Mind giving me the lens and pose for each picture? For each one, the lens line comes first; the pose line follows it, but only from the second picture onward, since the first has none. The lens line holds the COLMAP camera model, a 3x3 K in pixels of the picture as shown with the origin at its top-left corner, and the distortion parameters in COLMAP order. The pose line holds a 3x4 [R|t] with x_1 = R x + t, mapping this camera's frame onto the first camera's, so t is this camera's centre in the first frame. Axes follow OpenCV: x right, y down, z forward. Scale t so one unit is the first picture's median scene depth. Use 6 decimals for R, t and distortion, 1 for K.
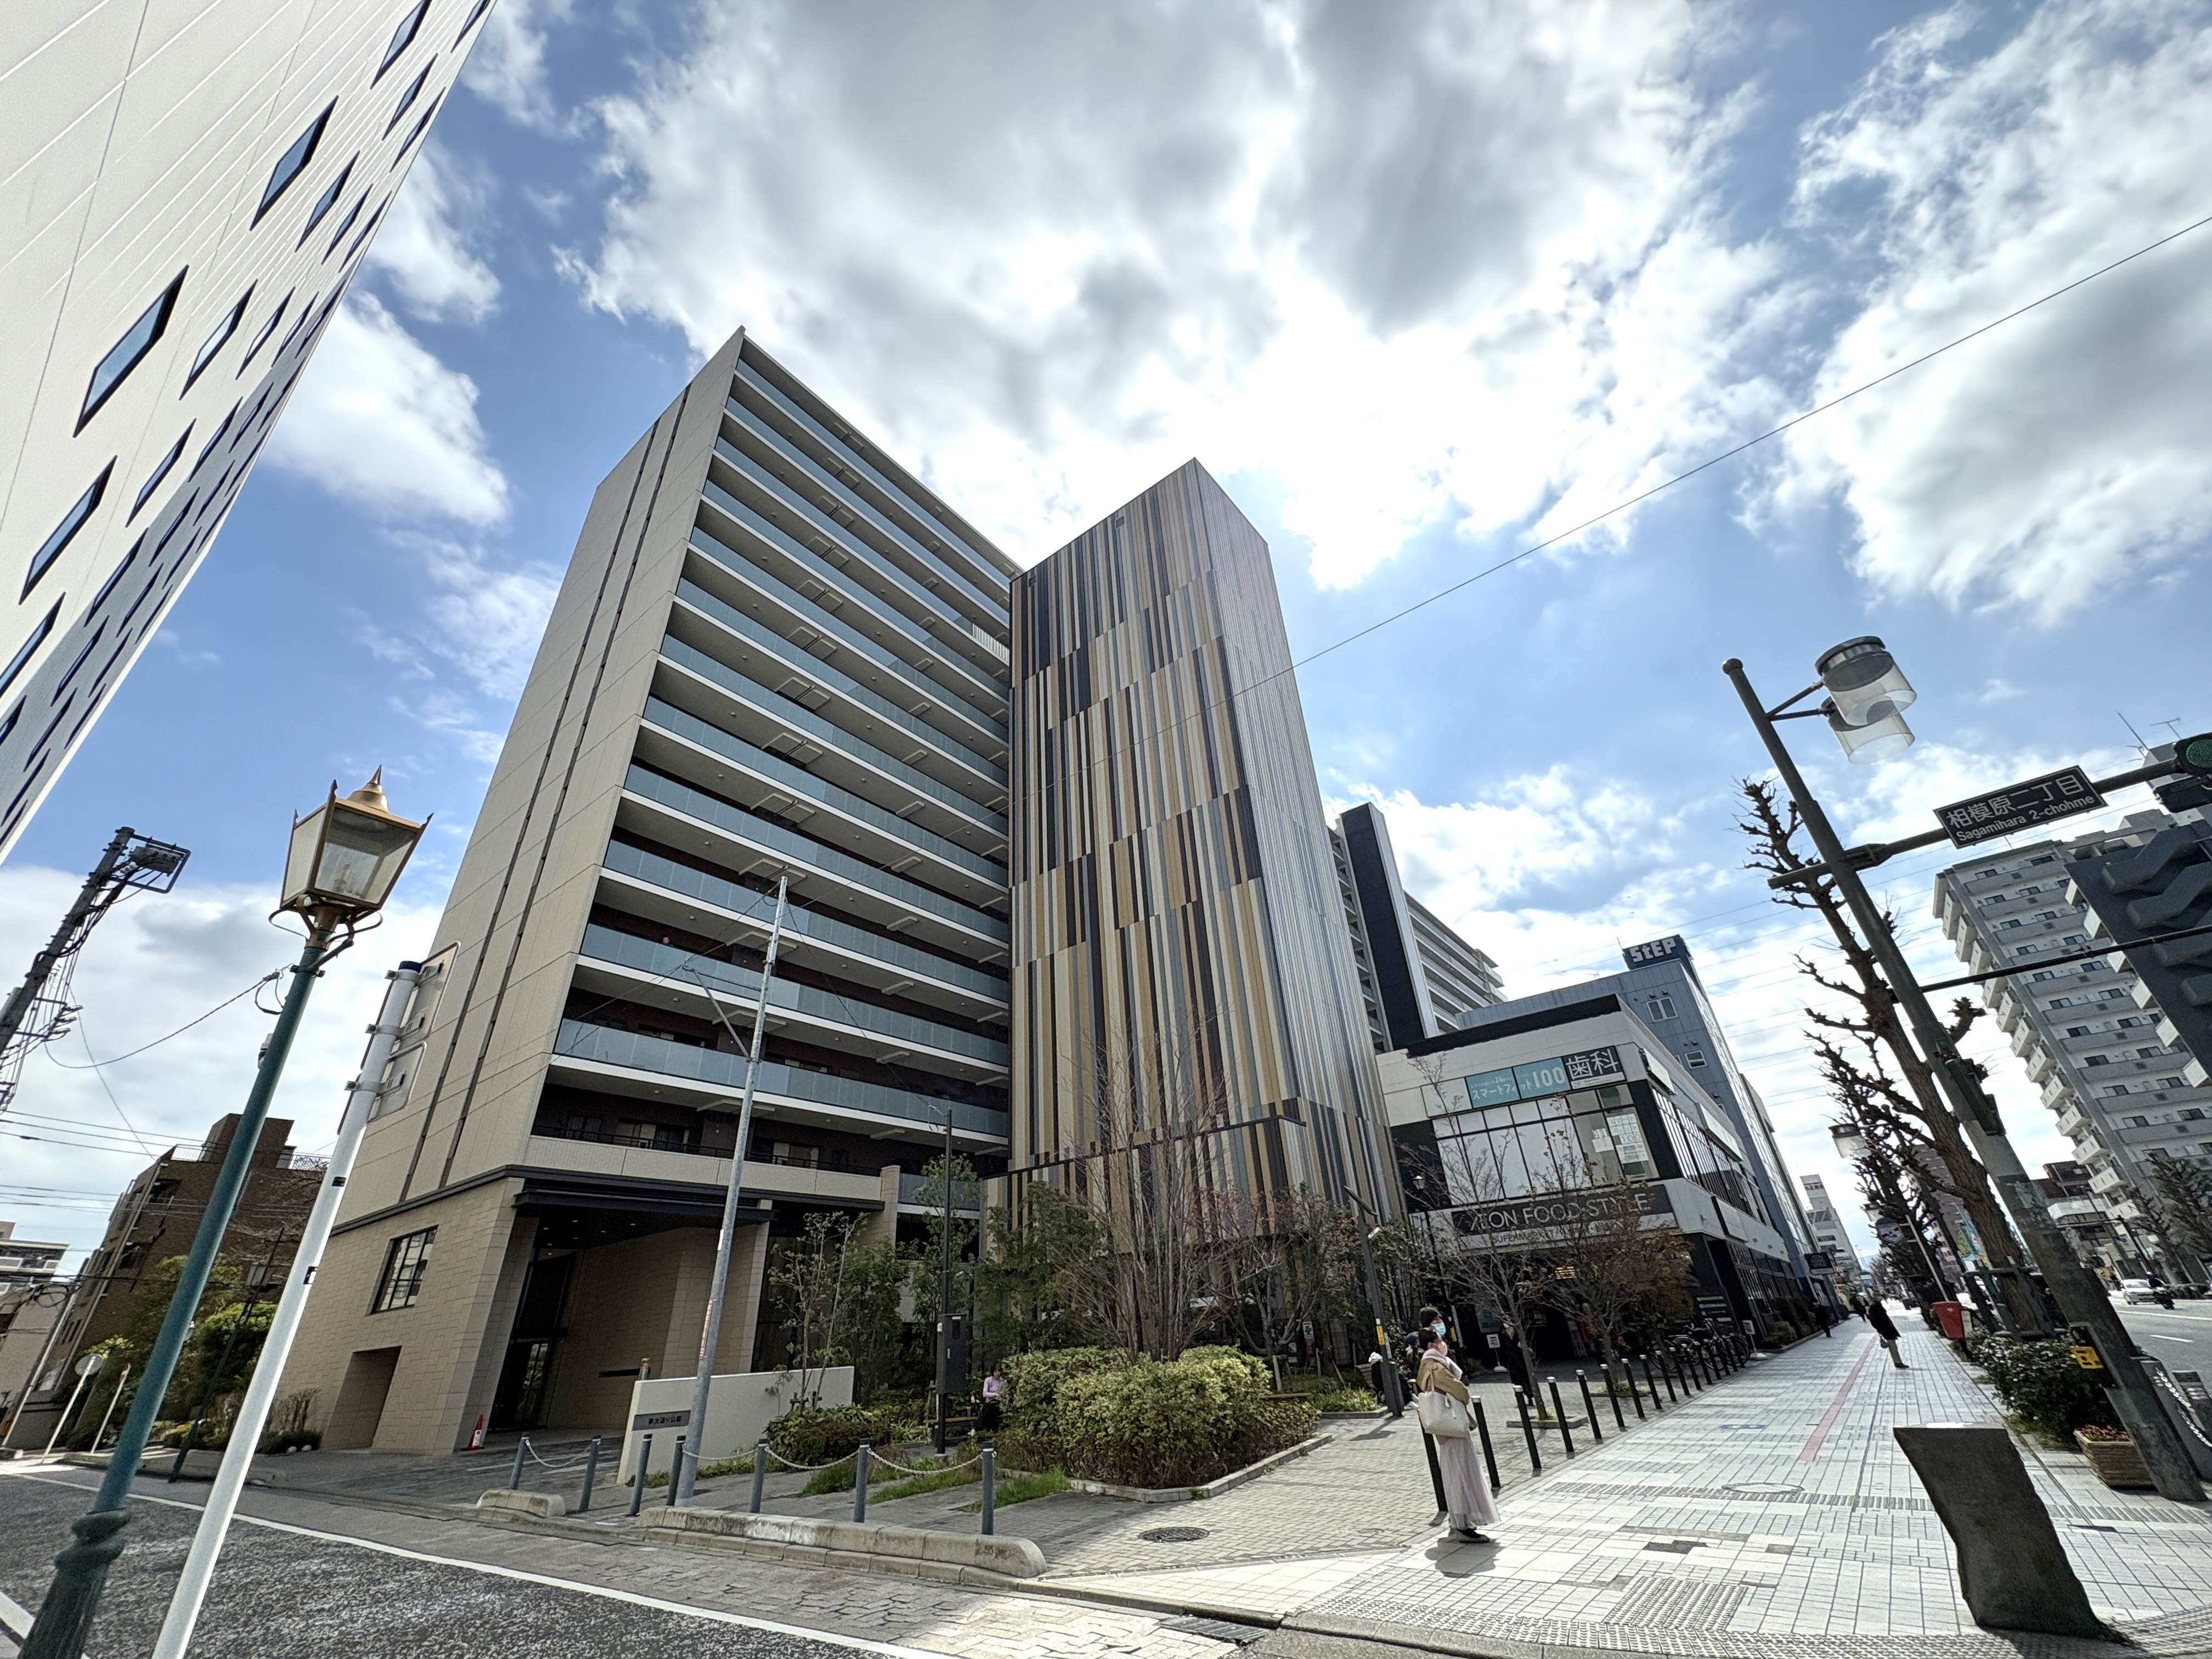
lens RADIAL K [[881.8, 0, 1103.5], [0, 881.8, 829.2], [0, 0, 1]] dist [0.003282, -0.000293]
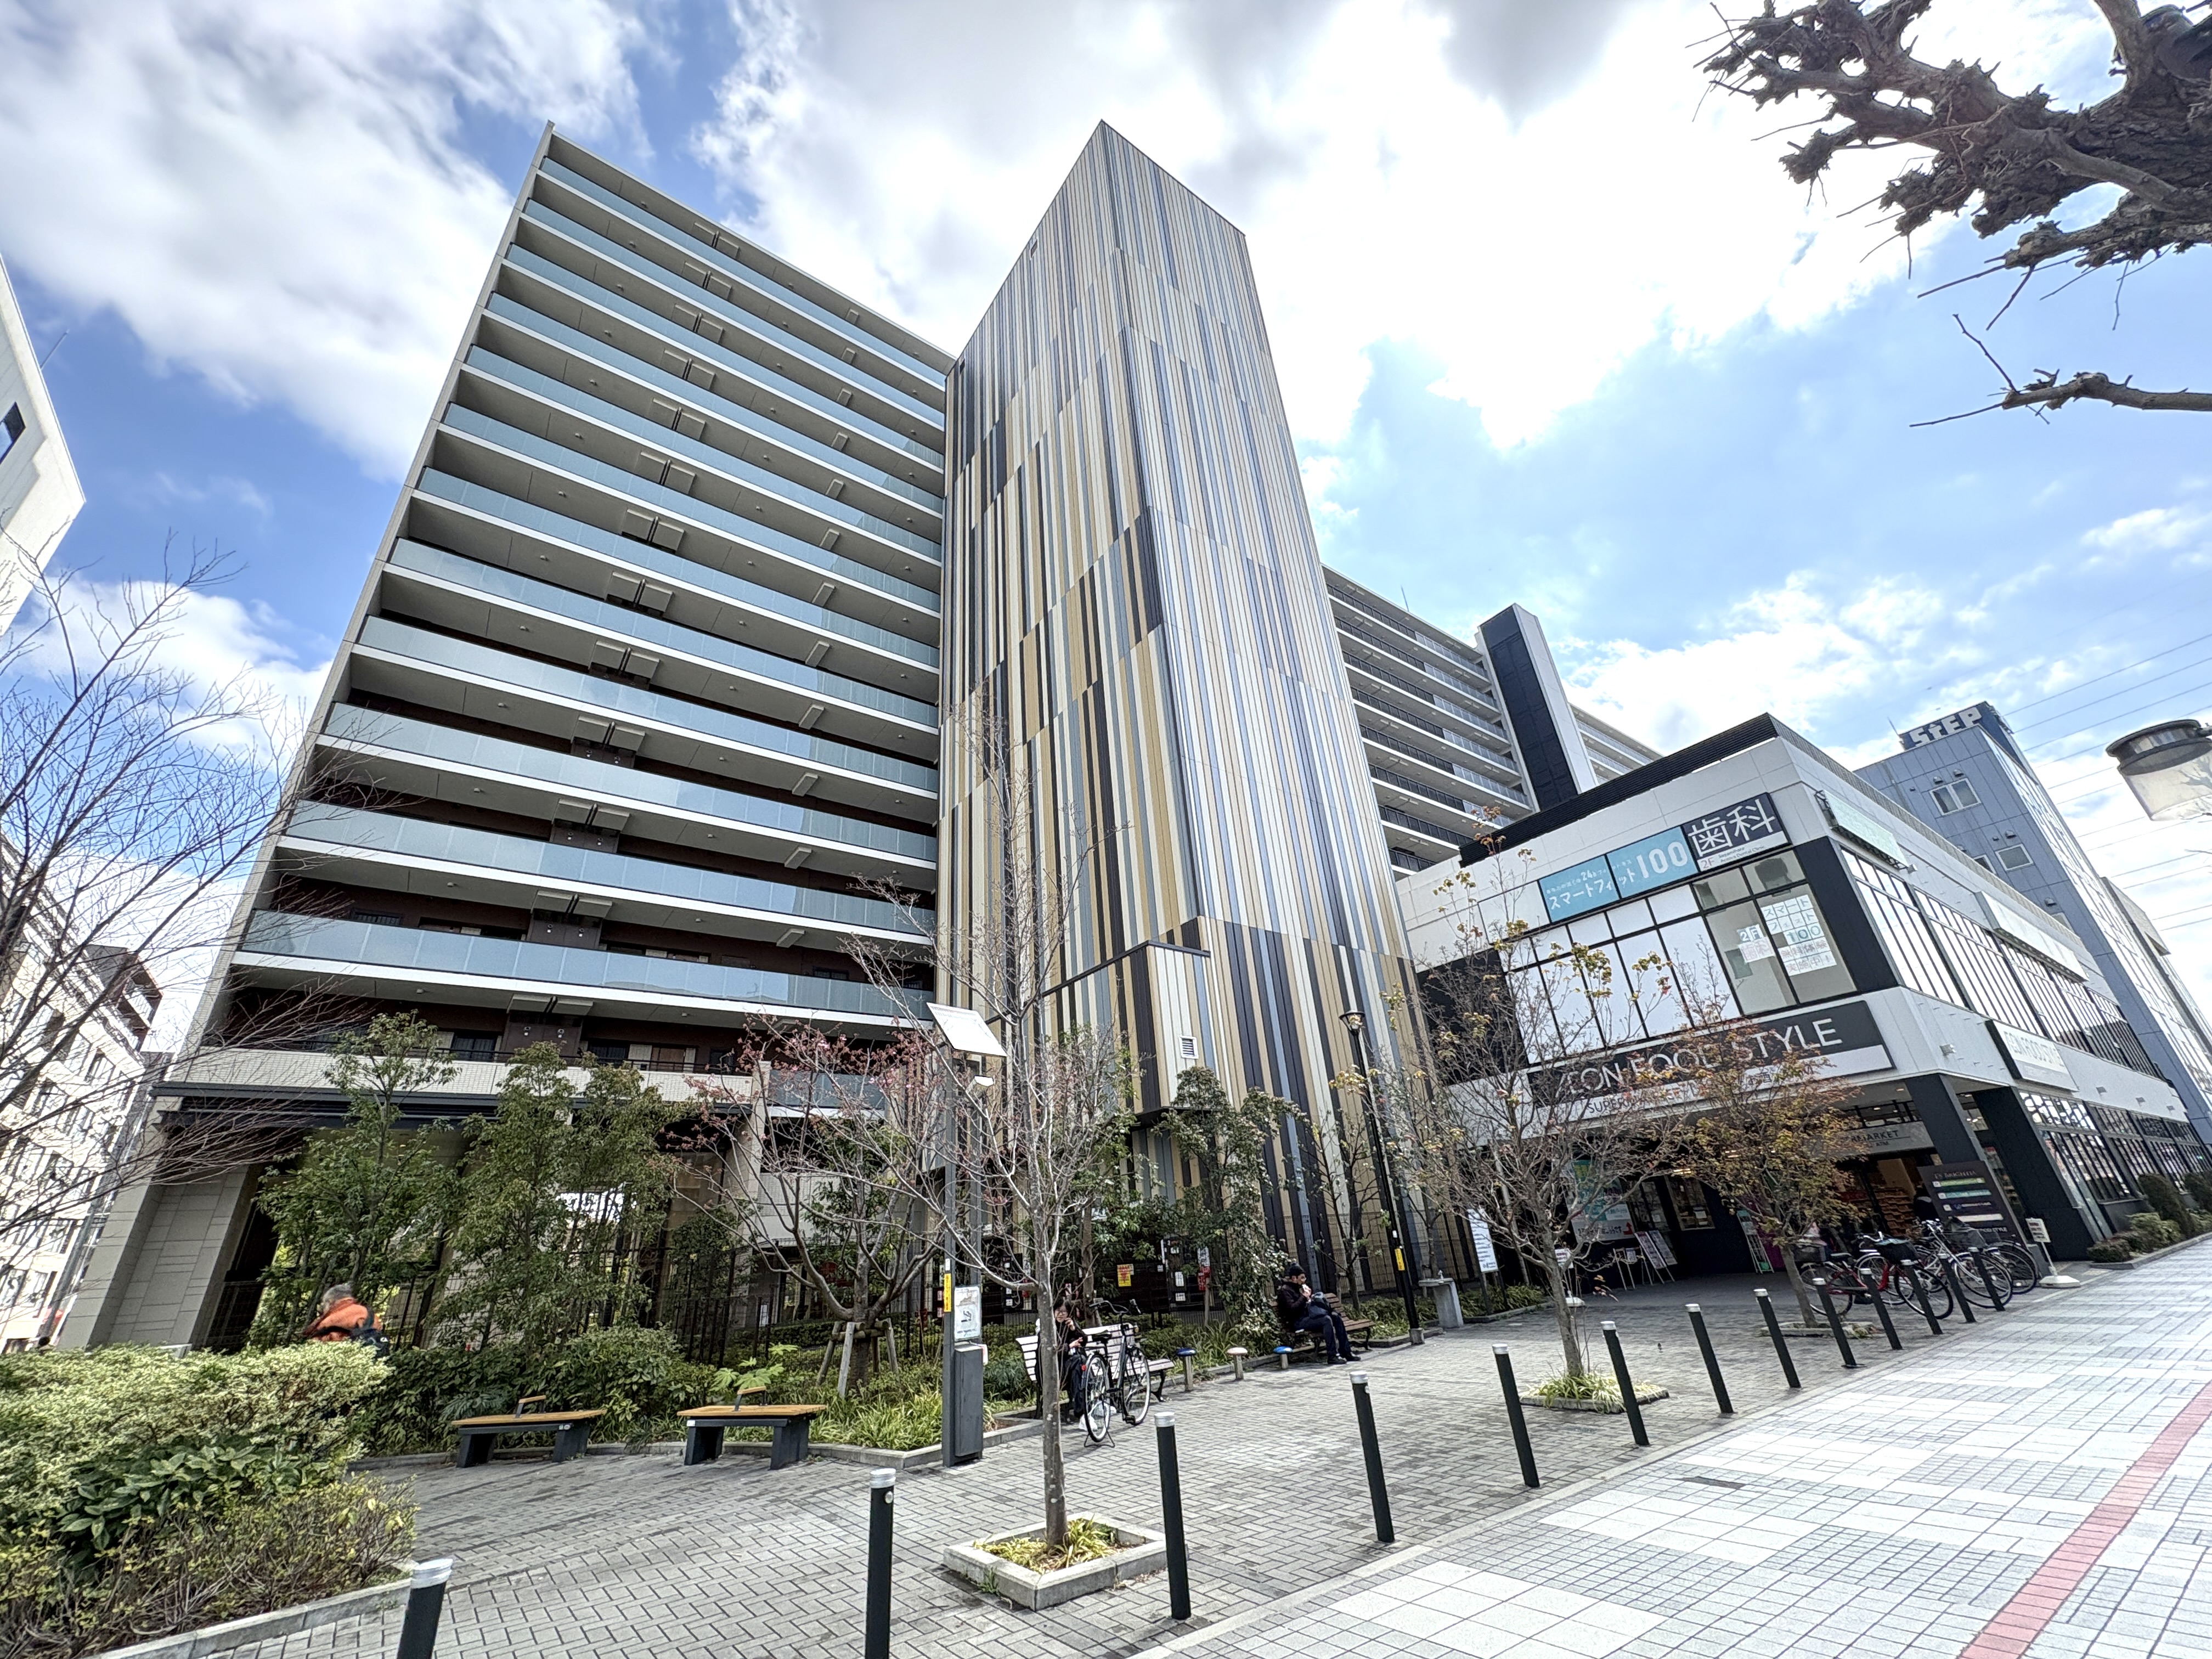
lens RADIAL K [[881.8, 0, 1102.1], [0, 881.8, 828.4], [0, 0, 1]] dist [0.003282, -0.000293]
pose [[0.962699, -0.131613, -0.236410, 0.258522], [0.151924, 0.985926, 0.069779, 0.147143], [0.223899, -0.103092, 0.969145, 0.280163]]
